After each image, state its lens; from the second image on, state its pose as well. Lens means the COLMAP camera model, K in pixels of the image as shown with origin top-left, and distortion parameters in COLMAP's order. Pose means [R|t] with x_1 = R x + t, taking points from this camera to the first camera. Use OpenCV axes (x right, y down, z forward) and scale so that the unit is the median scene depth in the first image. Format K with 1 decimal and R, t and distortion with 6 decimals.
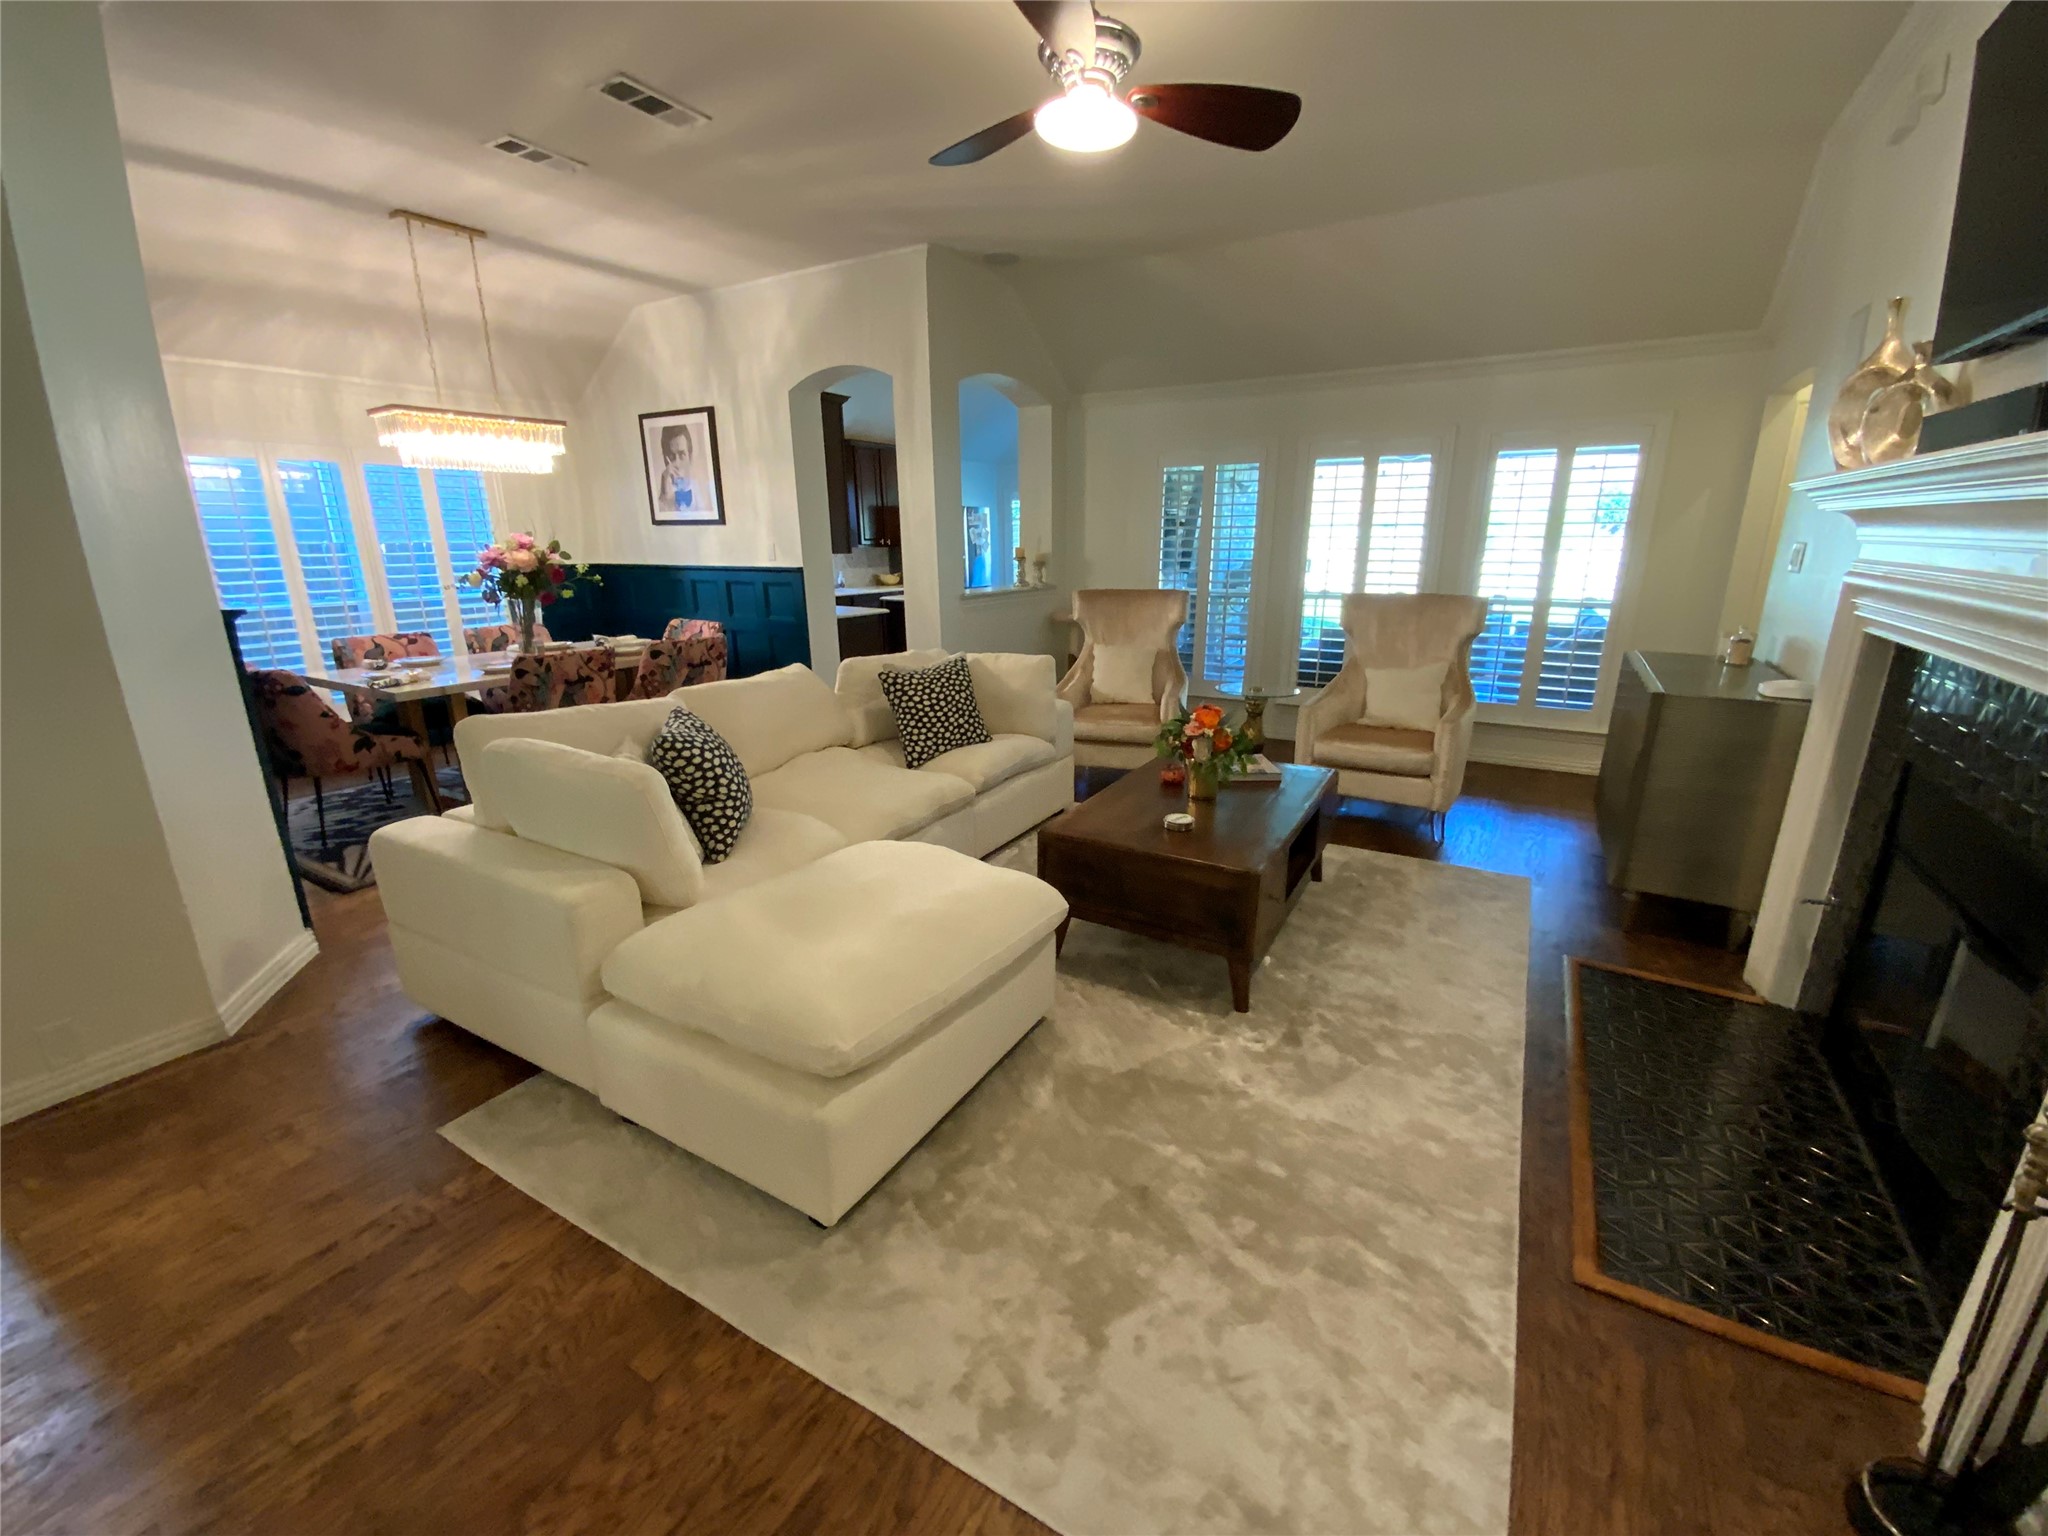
lens RADIAL K [[829.5, 0, 1031.4], [0, 829.5, 772.2], [0, 0, 1]] dist [0.016890, -0.017124]
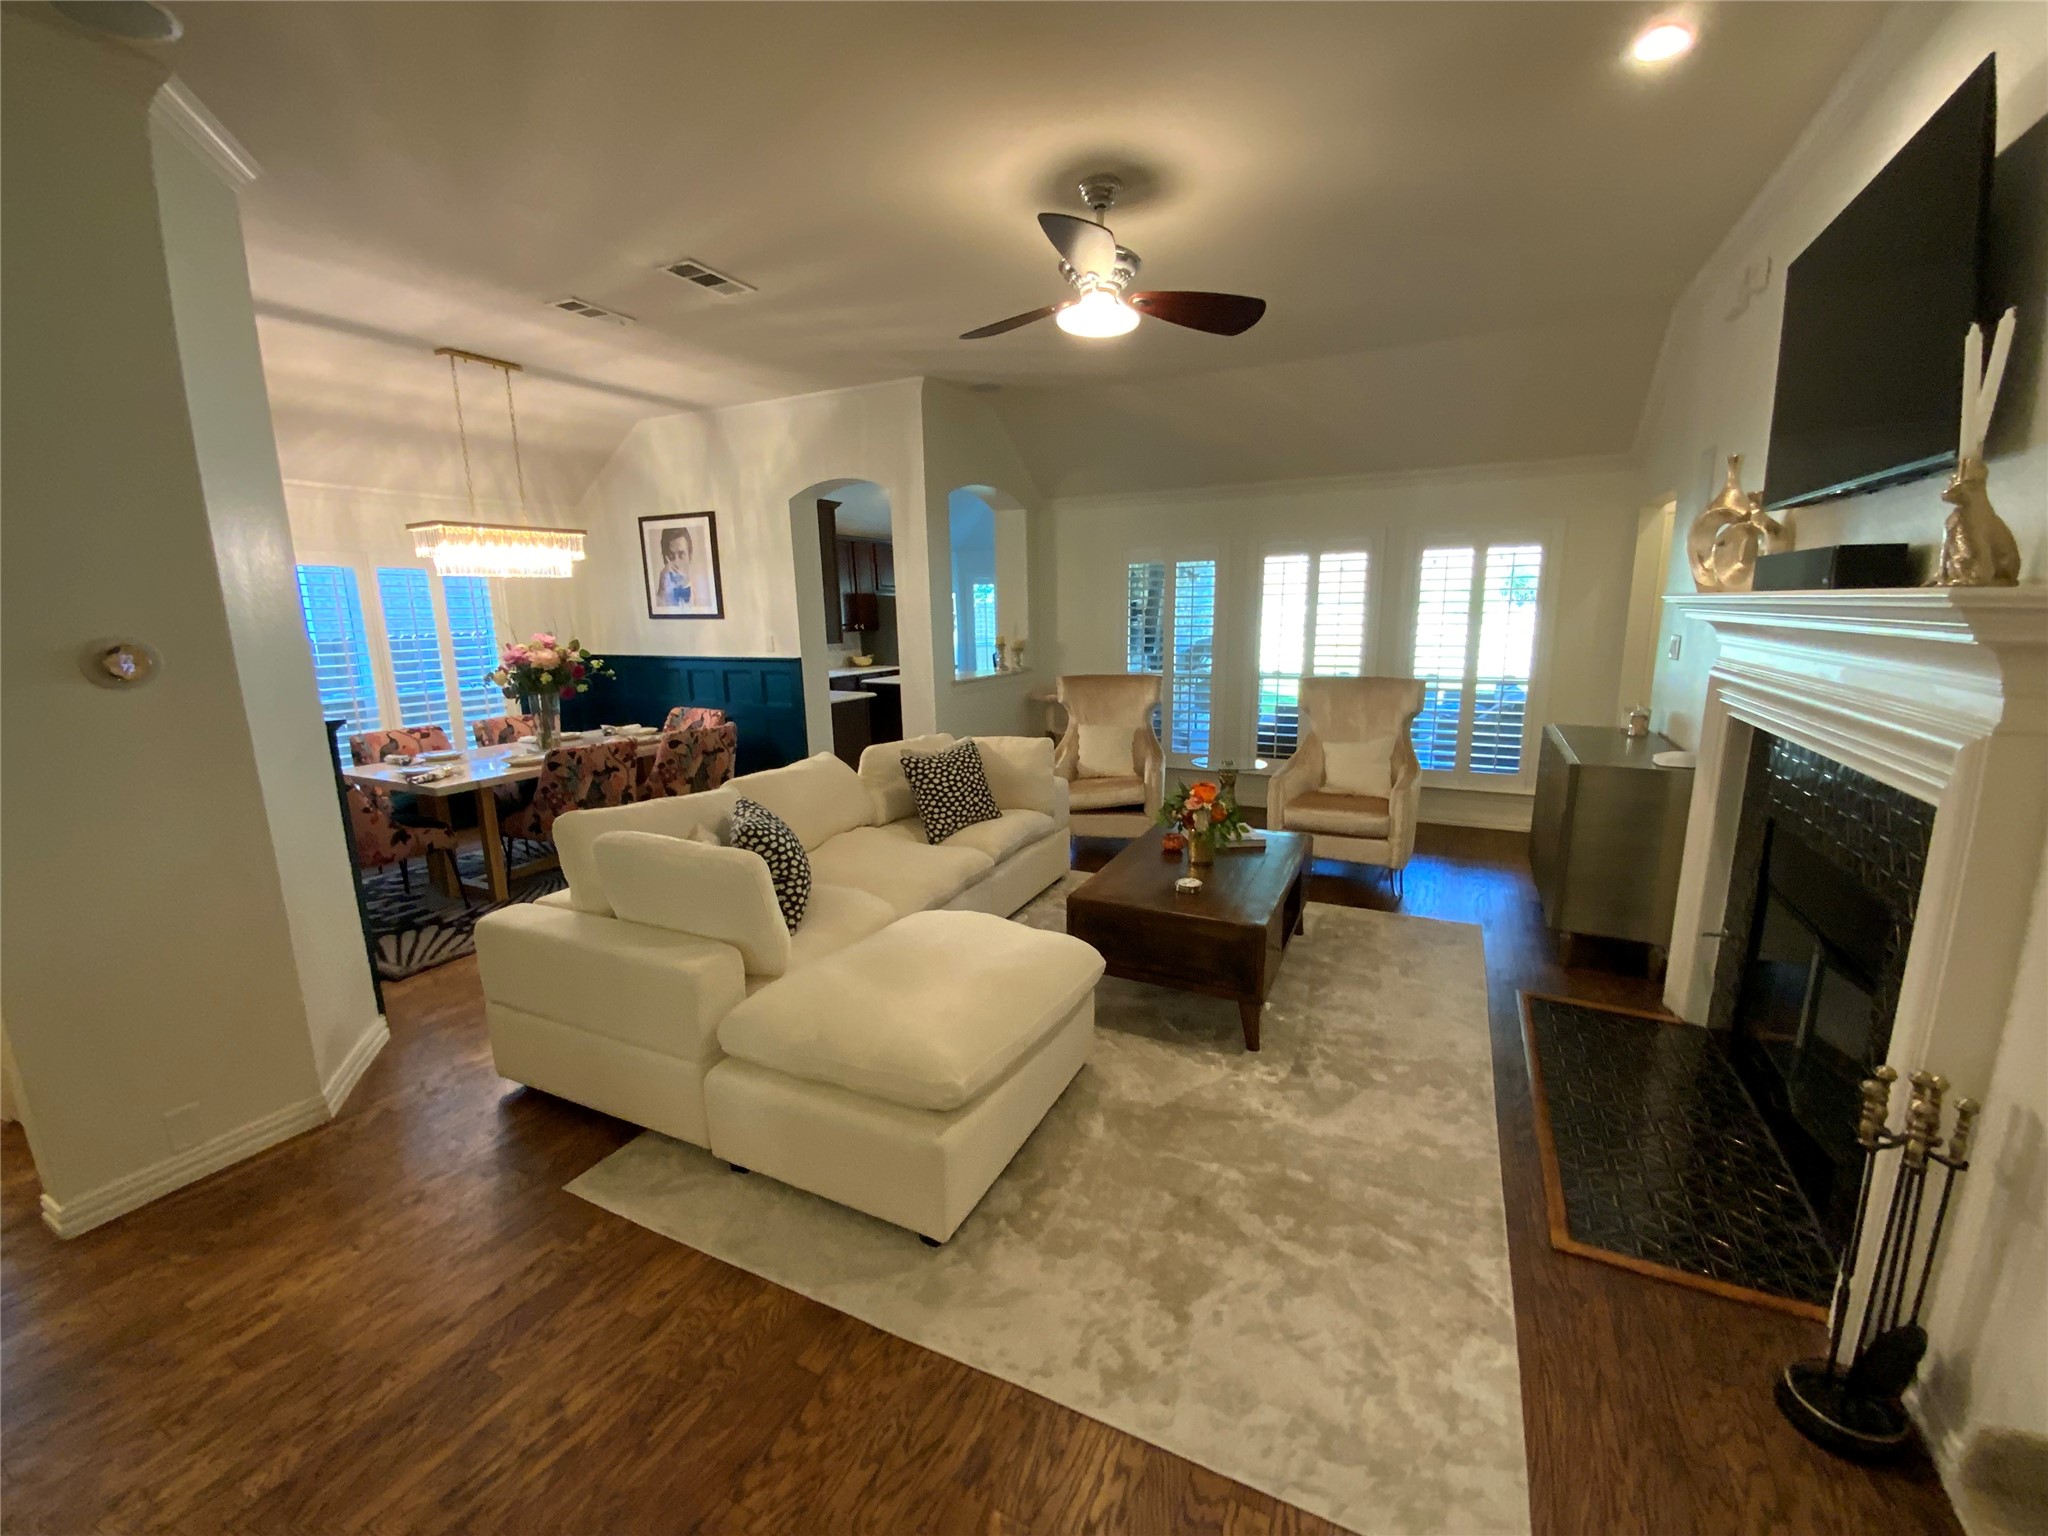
lens RADIAL K [[829.5, 0, 1031.4], [0, 829.5, 772.2], [0, 0, 1]] dist [0.016890, -0.017124]
pose [[0.997354, -0.024232, 0.068545, -0.118506], [0.029722, 0.996332, -0.080245, -0.011211], [-0.066349, 0.082070, 0.994416, -0.150757]]
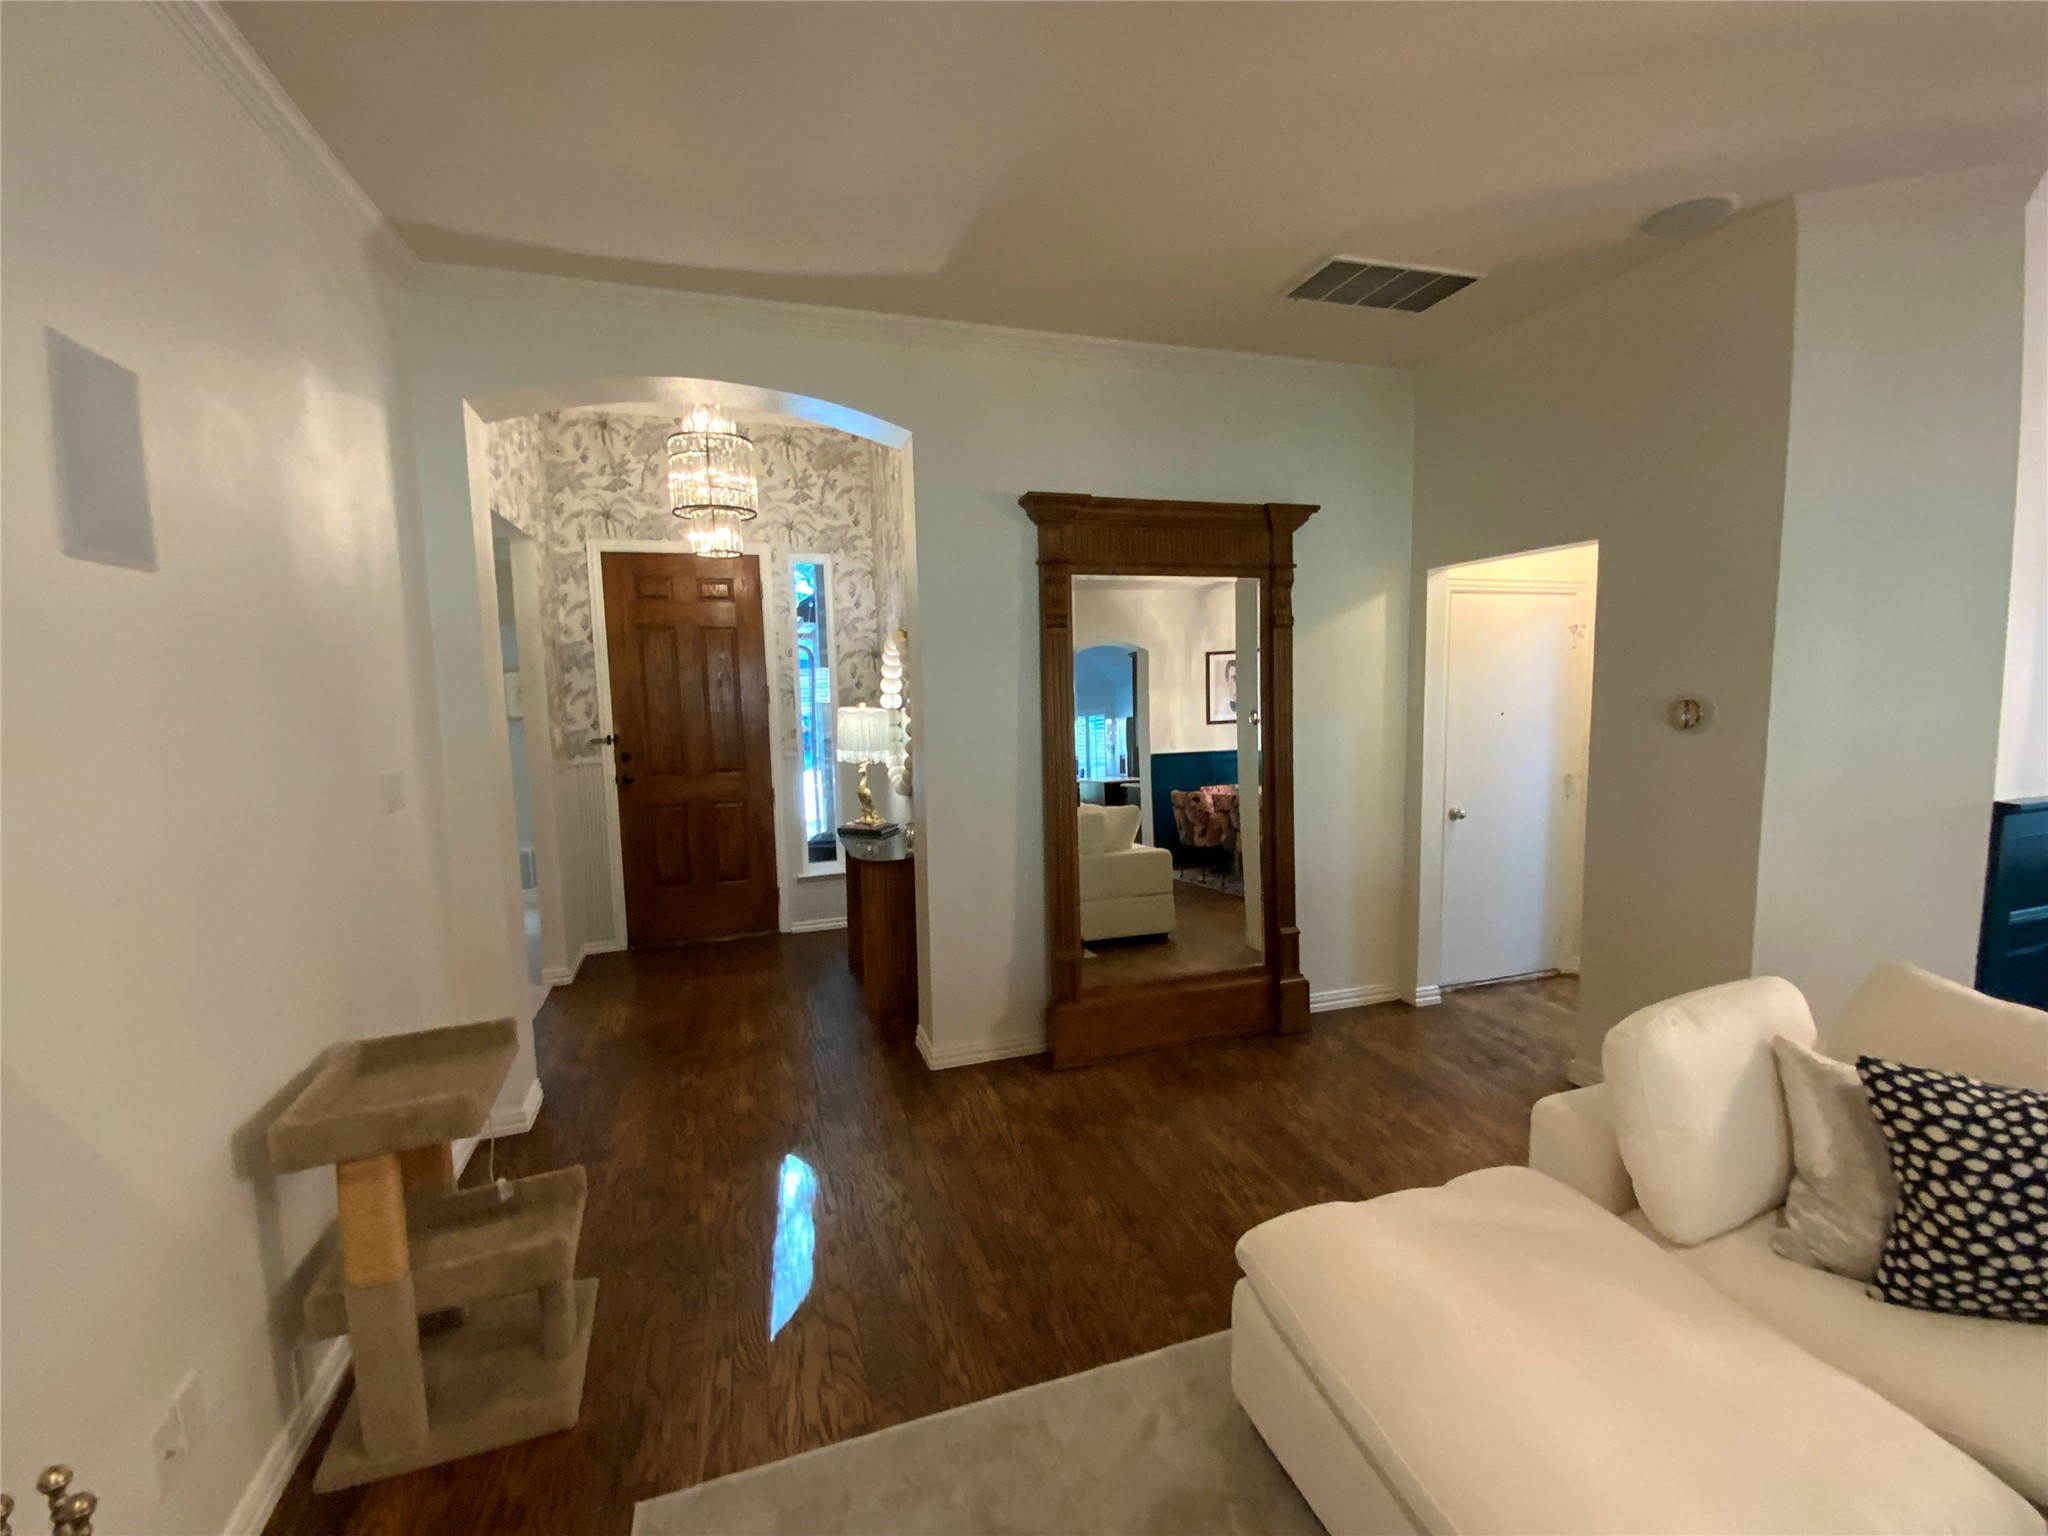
lens RADIAL K [[867.2, 0, 1020.7], [0, 867.2, 773.1], [0, 0, 1]] dist [0.048785, -0.020919]
pose [[-0.662945, 0.099859, -0.741979, 0.456201], [-0.180969, 0.940301, 0.288243, -0.309967], [0.726467, 0.325365, -0.605296, 0.800503]]
